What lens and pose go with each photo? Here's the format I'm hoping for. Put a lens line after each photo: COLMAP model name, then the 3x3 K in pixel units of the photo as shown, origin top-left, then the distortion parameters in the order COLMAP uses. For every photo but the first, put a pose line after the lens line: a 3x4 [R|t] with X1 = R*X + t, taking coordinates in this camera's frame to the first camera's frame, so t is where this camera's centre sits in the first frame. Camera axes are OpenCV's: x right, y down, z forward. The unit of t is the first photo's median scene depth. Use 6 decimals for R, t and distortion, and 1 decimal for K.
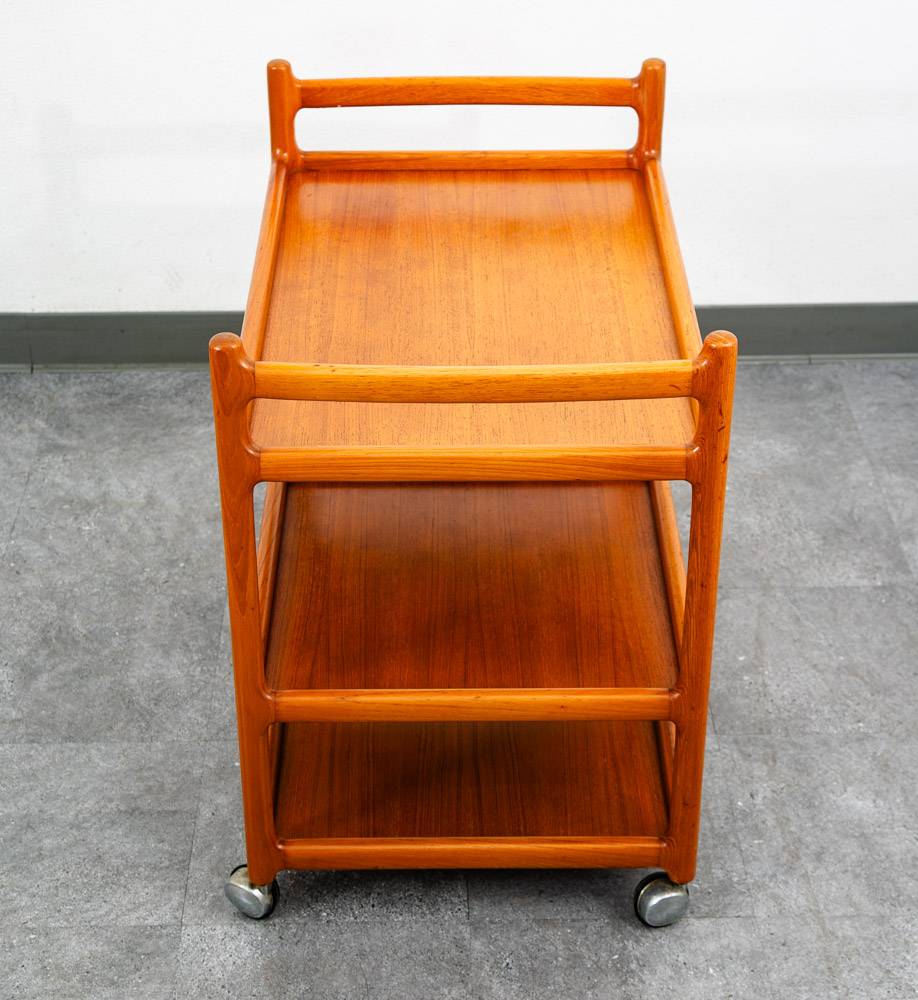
lens RADIAL K [[2016.0, 0, 449.0], [0, 2016.0, 503.2], [0, 0, 1]] dist [0.153765, 0.000000]
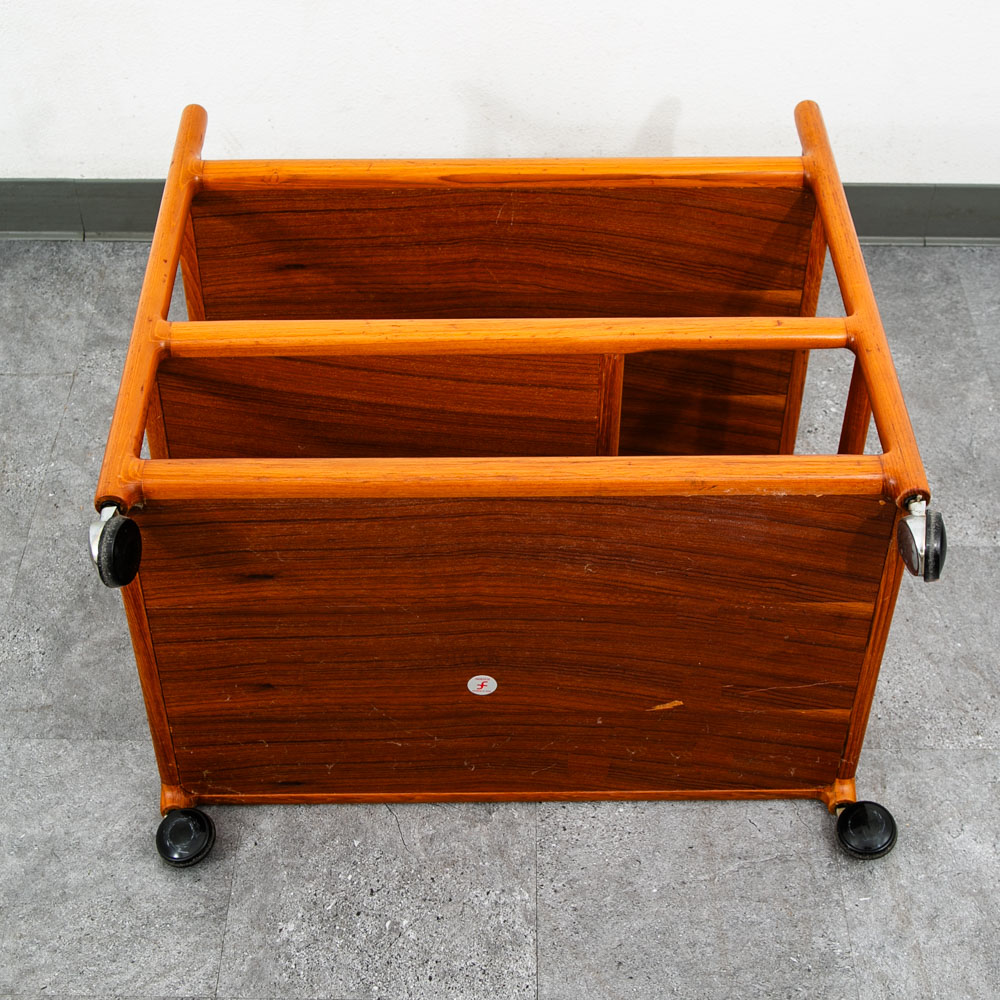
lens RADIAL K [[1747.8, 0, 494.5], [0, 1747.8, 470.3], [0, 0, 1]] dist [0.006410, 0.000000]
pose [[0.999567, 0.022661, -0.018772, 0.000029], [-0.018827, 0.982773, 0.183854, -0.156291], [0.022615, -0.183421, 0.982774, 0.276730]]
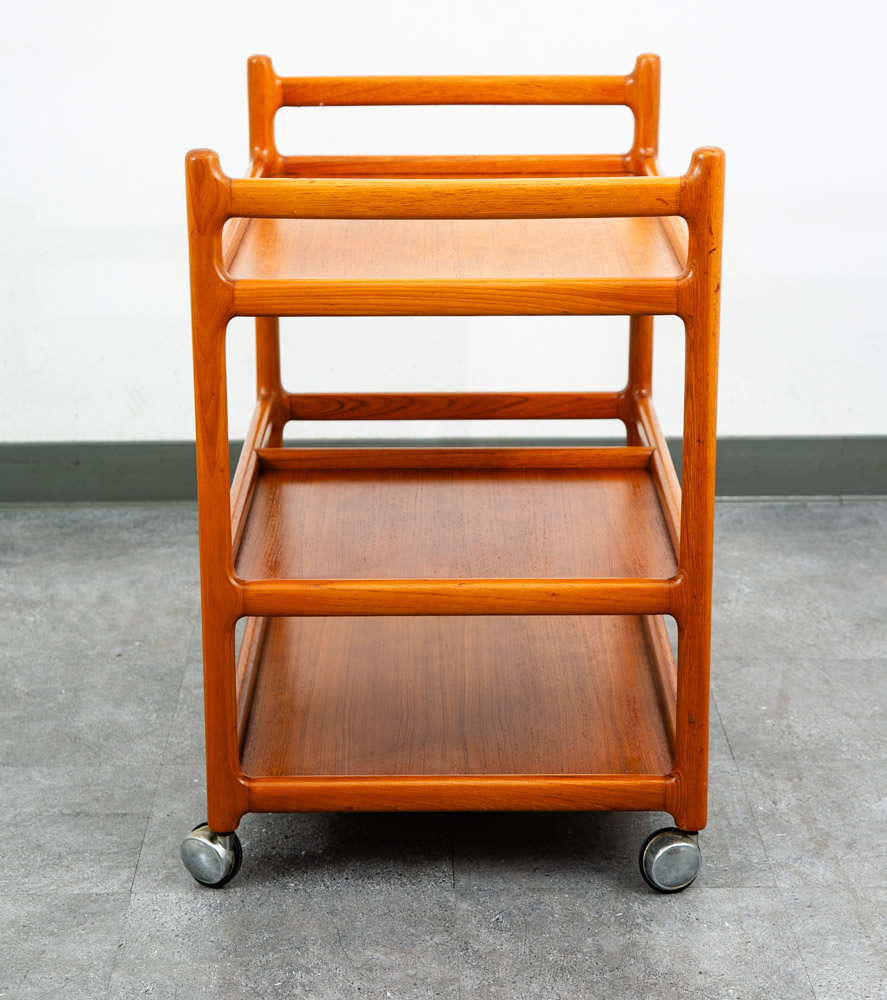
lens RADIAL K [[2494.4, 0, 439.2], [0, 2494.4, 508.2], [0, 0, 1]] dist [0.293194, 0.000000]
pose [[0.999986, 0.000418, -0.005222, 0.008379], [-0.001803, 0.963410, -0.268027, 0.324507], [0.004919, 0.268033, 0.963397, -0.100221]]
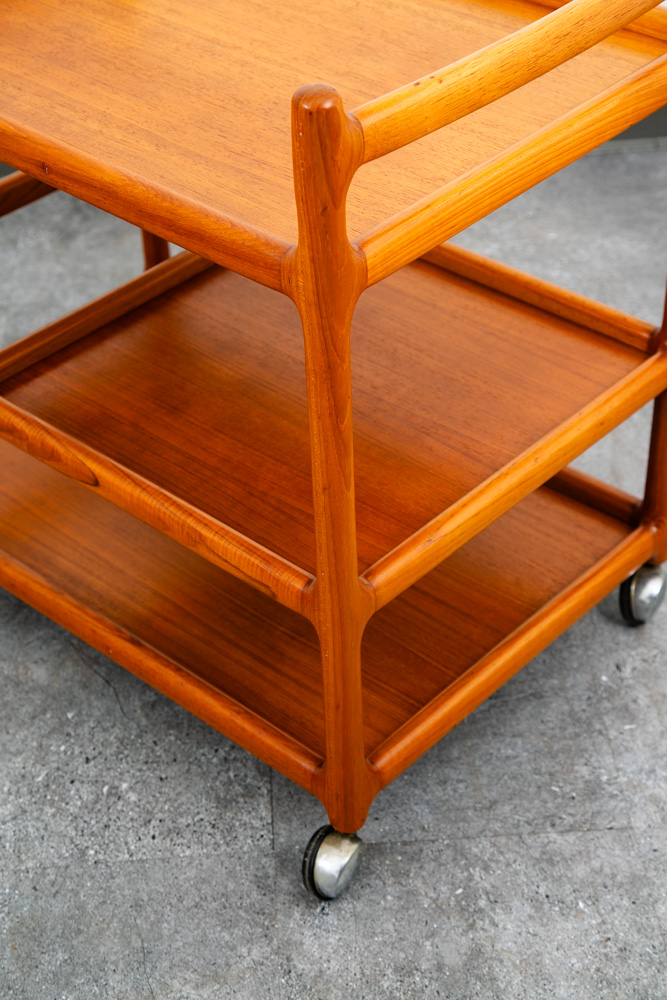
lens RADIAL K [[1731.6, 0, 333.2], [0, 1731.6, 499.3], [0, 0, 1]] dist [0.224506, 0.000000]
pose [[0.998791, -0.048144, 0.009974, 0.031351], [0.046964, 0.994246, 0.096272, 0.003530], [-0.014551, -0.095687, 0.995305, 0.315481]]
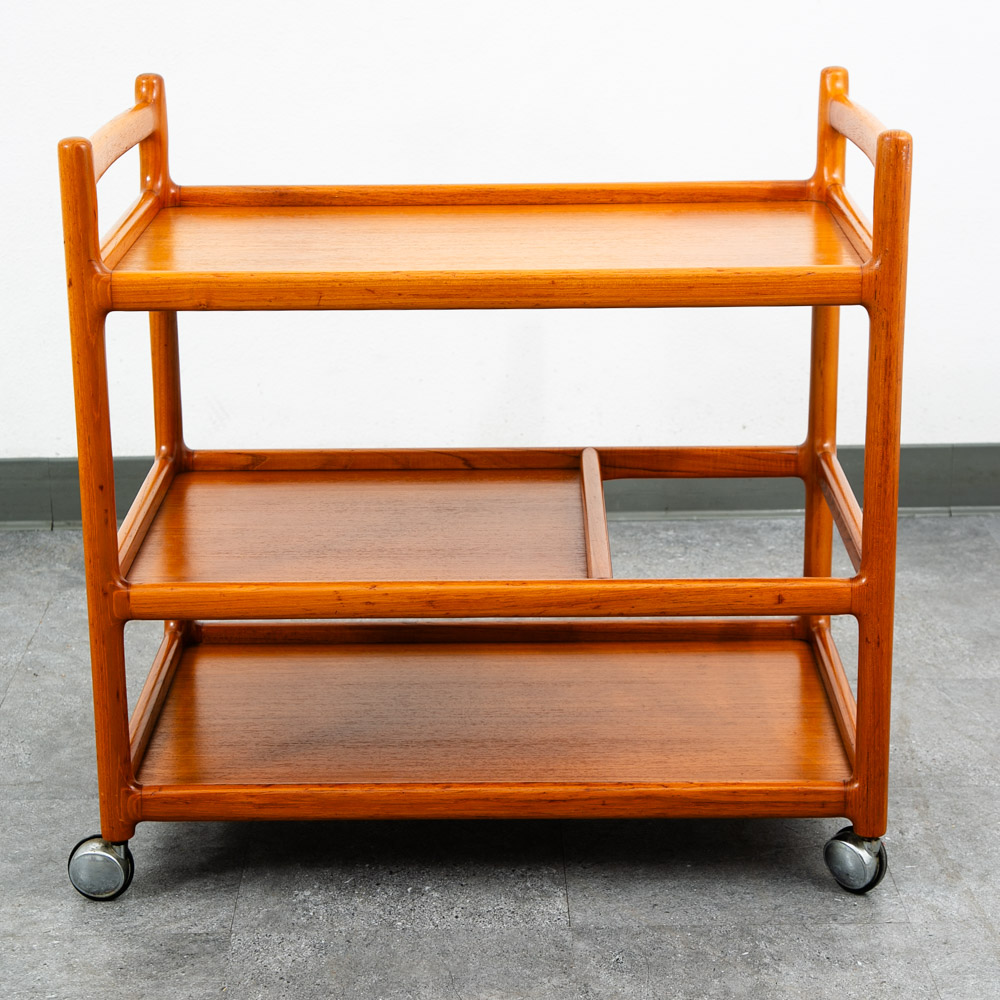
lens RADIAL K [[2502.1, 0, 490.2], [0, 2502.1, 554.8], [0, 0, 1]] dist [0.174780, 0.000000]
pose [[0.999947, -0.006546, -0.007991, -0.013554], [0.004314, 0.967539, -0.252684, 0.305313], [0.009385, 0.252636, 0.967516, -0.049411]]
